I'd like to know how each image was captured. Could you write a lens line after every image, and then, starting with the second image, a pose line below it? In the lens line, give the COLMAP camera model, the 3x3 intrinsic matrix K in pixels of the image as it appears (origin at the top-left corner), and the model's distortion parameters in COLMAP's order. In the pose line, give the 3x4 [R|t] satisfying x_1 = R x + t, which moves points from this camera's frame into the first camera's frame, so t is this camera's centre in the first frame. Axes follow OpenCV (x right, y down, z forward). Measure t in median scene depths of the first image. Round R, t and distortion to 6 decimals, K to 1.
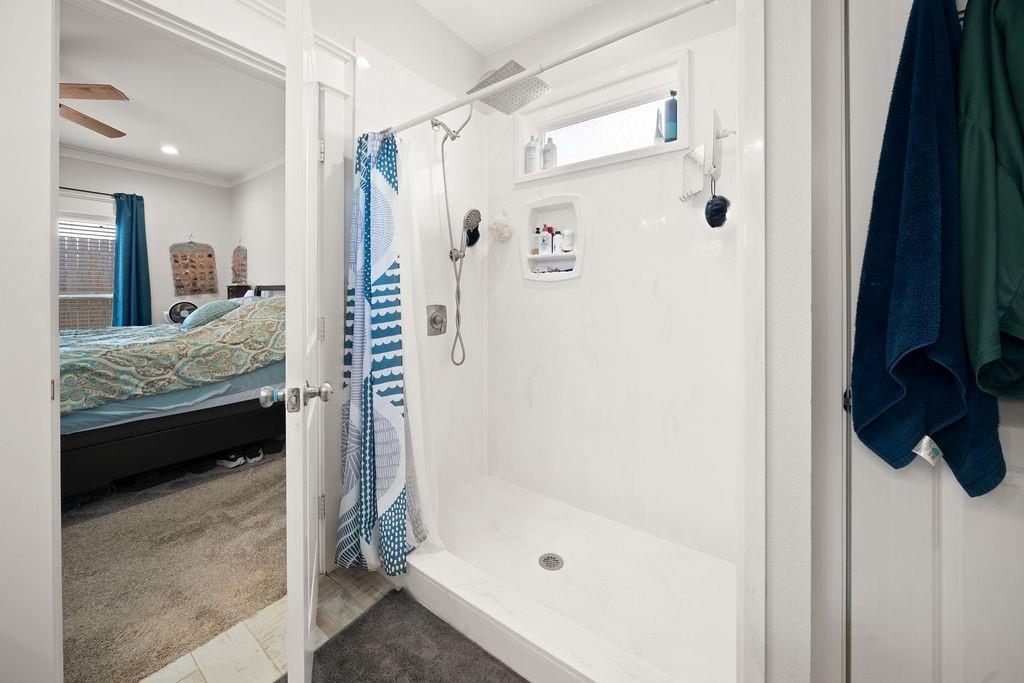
lens RADIAL K [[373.9, 0, 510.7], [0, 373.9, 291.8], [0, 0, 1]] dist [-0.009493, 0.002048]
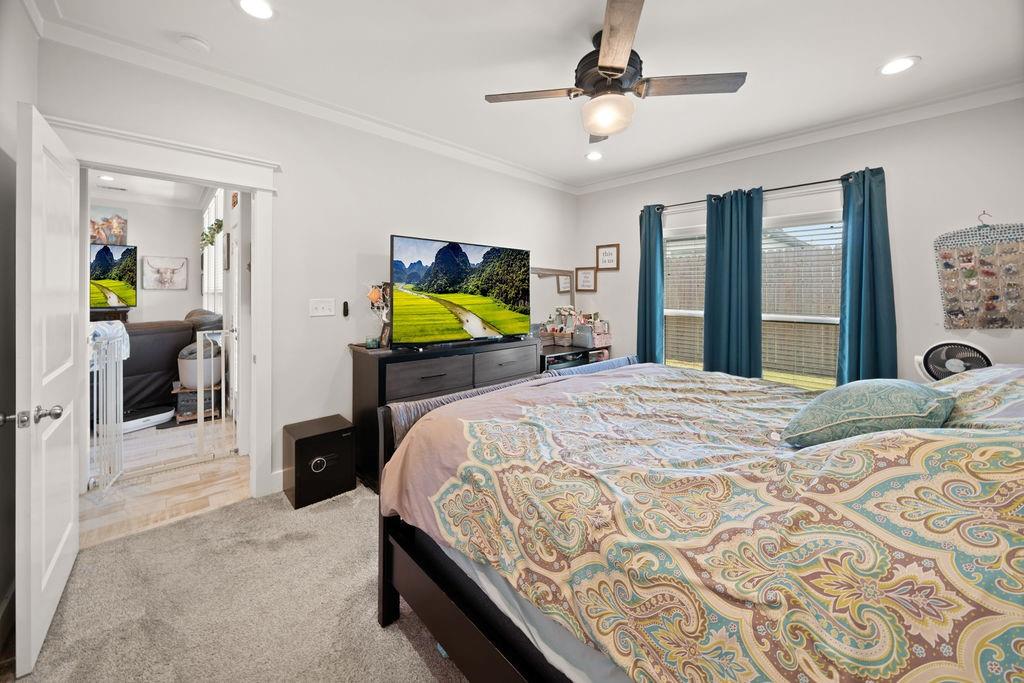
lens RADIAL K [[373.9, 0, 510.7], [0, 373.9, 291.8], [0, 0, 1]] dist [-0.009493, 0.002048]
pose [[-0.199896, 0.001435, -0.979816, -0.237089], [-0.003059, 0.999993, 0.002089, -0.043310], [0.979812, 0.003415, -0.199890, 0.481320]]
